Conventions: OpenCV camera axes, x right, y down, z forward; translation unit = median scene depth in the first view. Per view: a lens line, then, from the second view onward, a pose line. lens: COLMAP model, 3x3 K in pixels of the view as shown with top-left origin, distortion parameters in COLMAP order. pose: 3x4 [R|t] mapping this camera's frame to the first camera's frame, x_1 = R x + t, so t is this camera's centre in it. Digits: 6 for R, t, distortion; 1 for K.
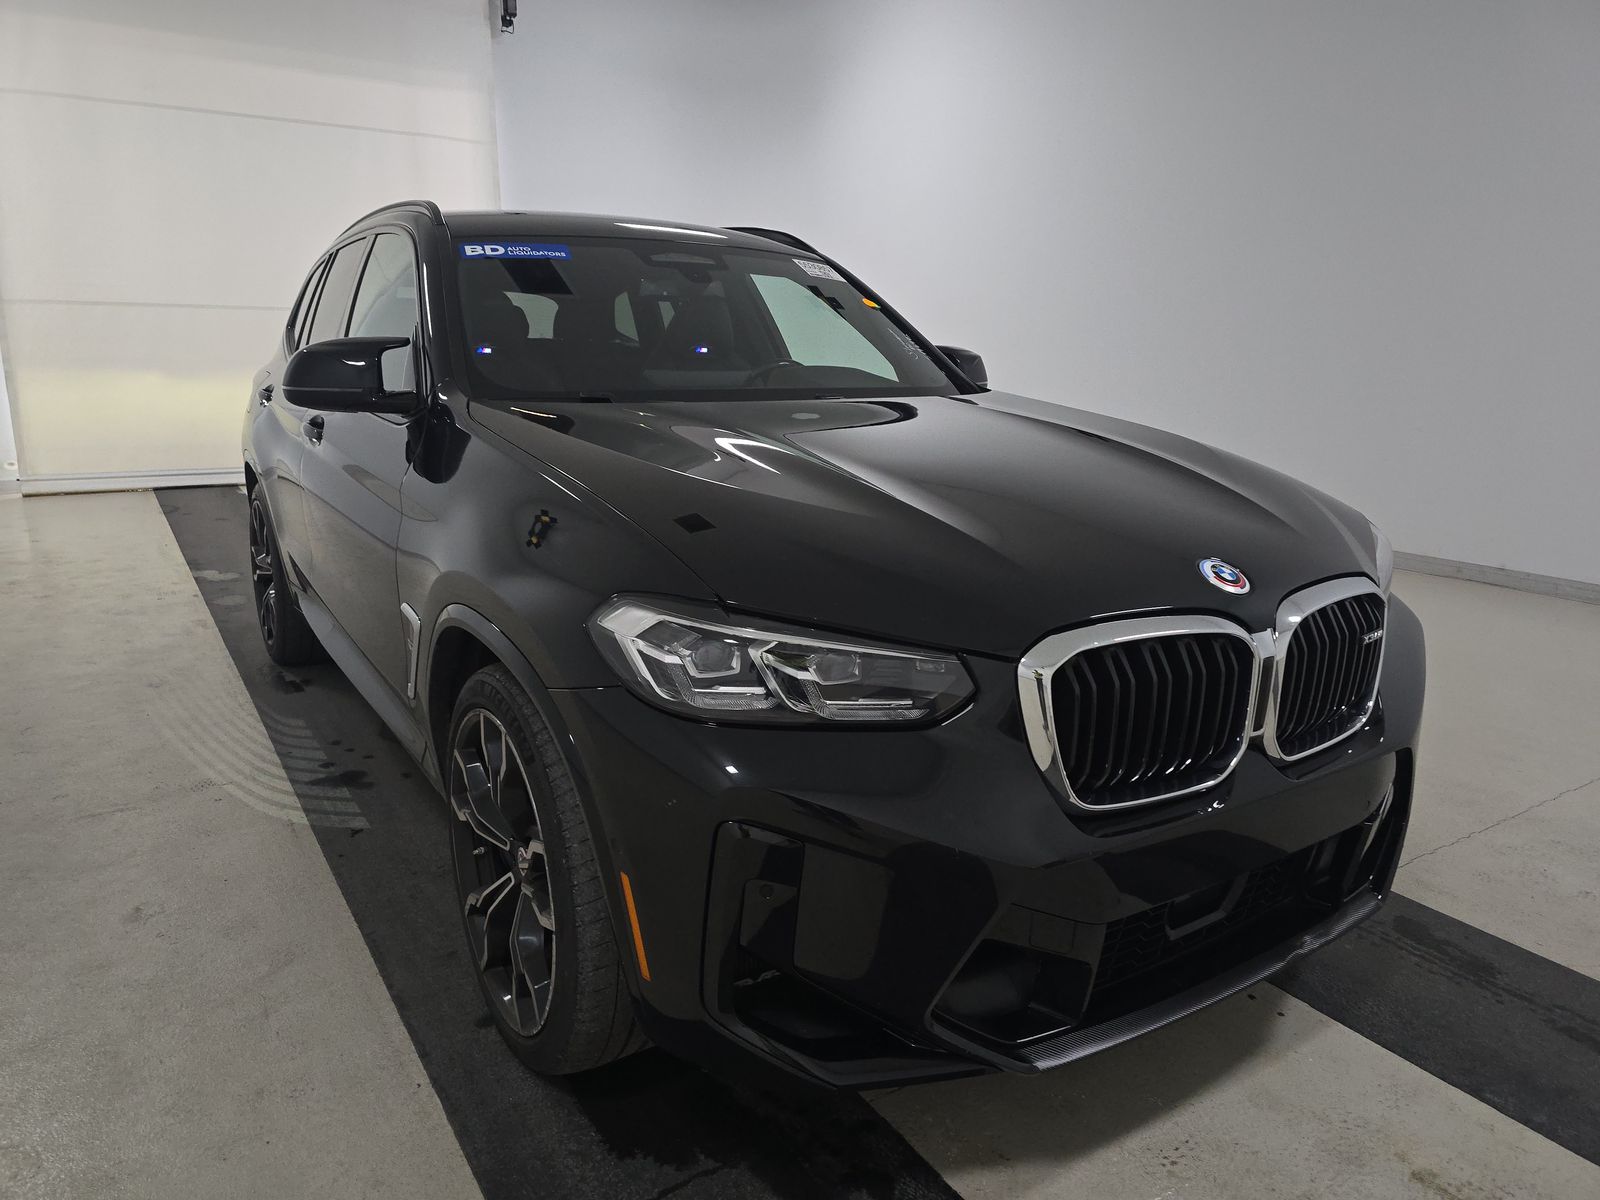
lens RADIAL K [[1031.9, 0, 873.6], [0, 1031.9, 600.3], [0, 0, 1]] dist [0.025131, -0.023111]
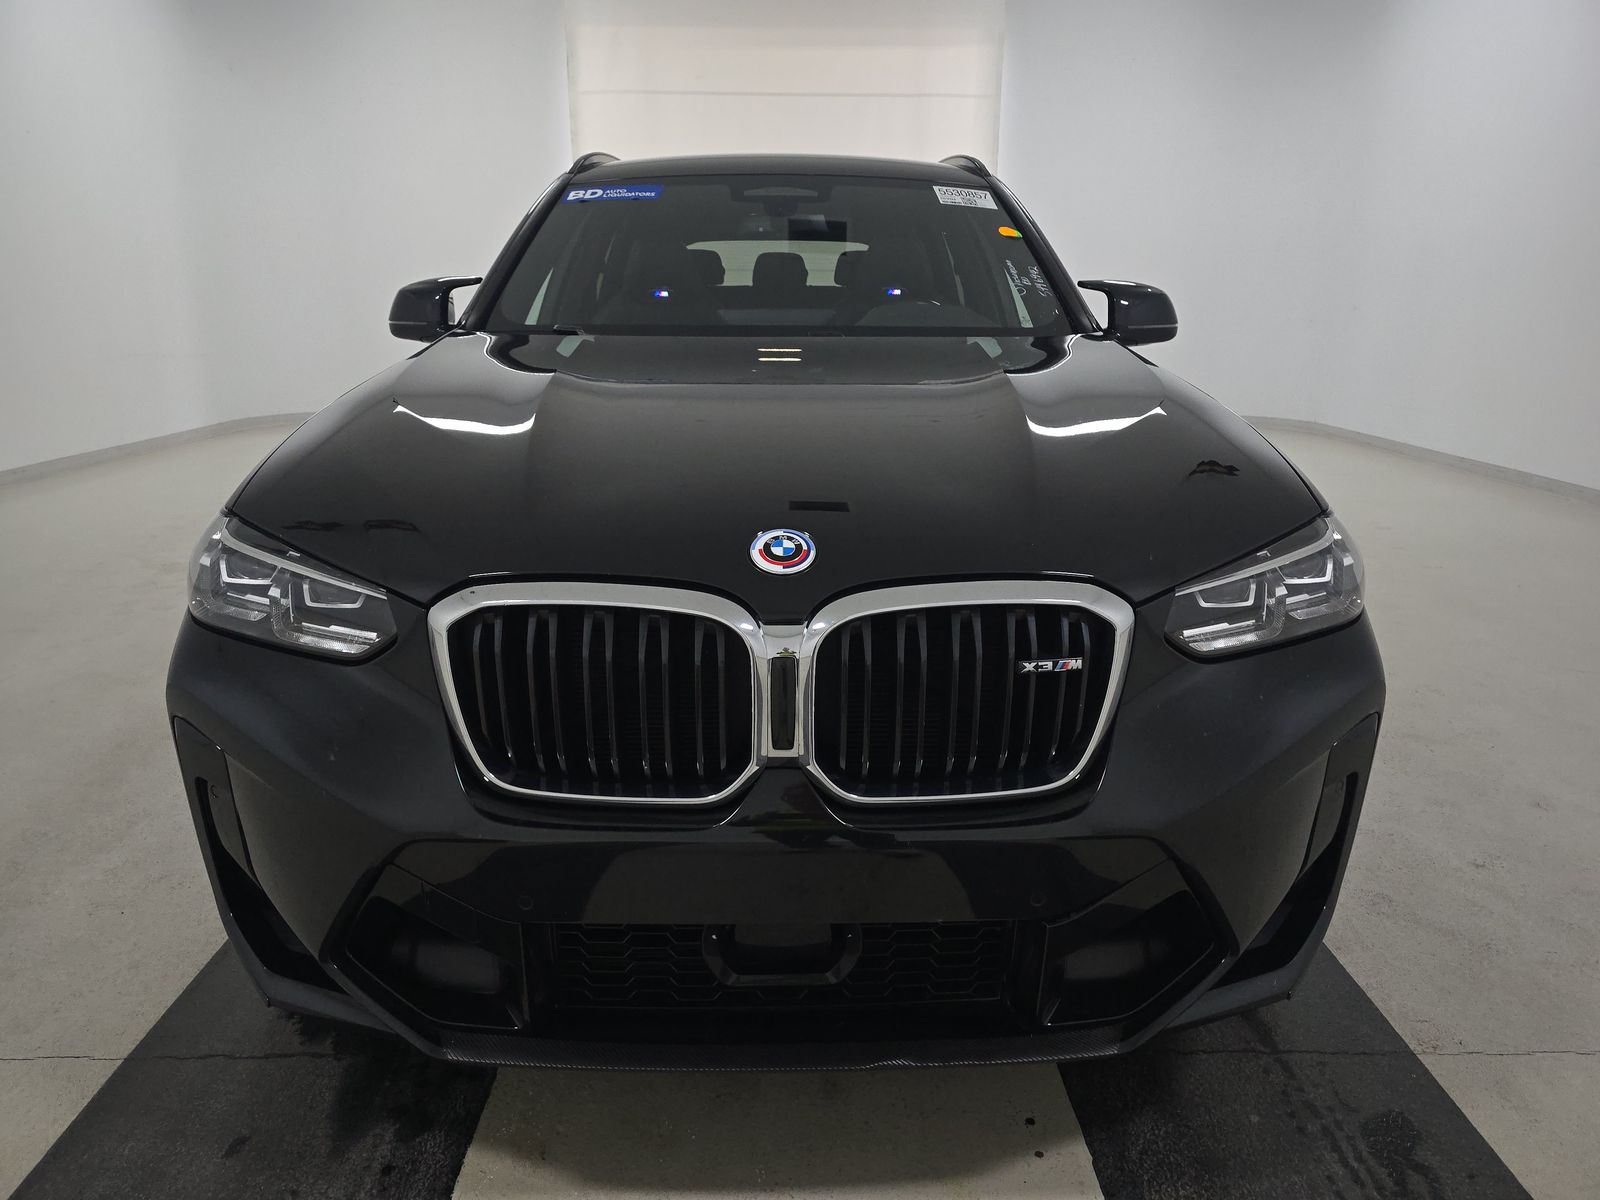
lens RADIAL K [[1059.1, 0, 796.0], [0, 1059.1, 610.1], [0, 0, 1]] dist [0.025644, -0.038463]
pose [[0.852824, 0.138321, -0.503545, 0.414953], [-0.117729, 0.990384, 0.072662, -0.021042], [0.508754, -0.002686, 0.860908, 0.173471]]
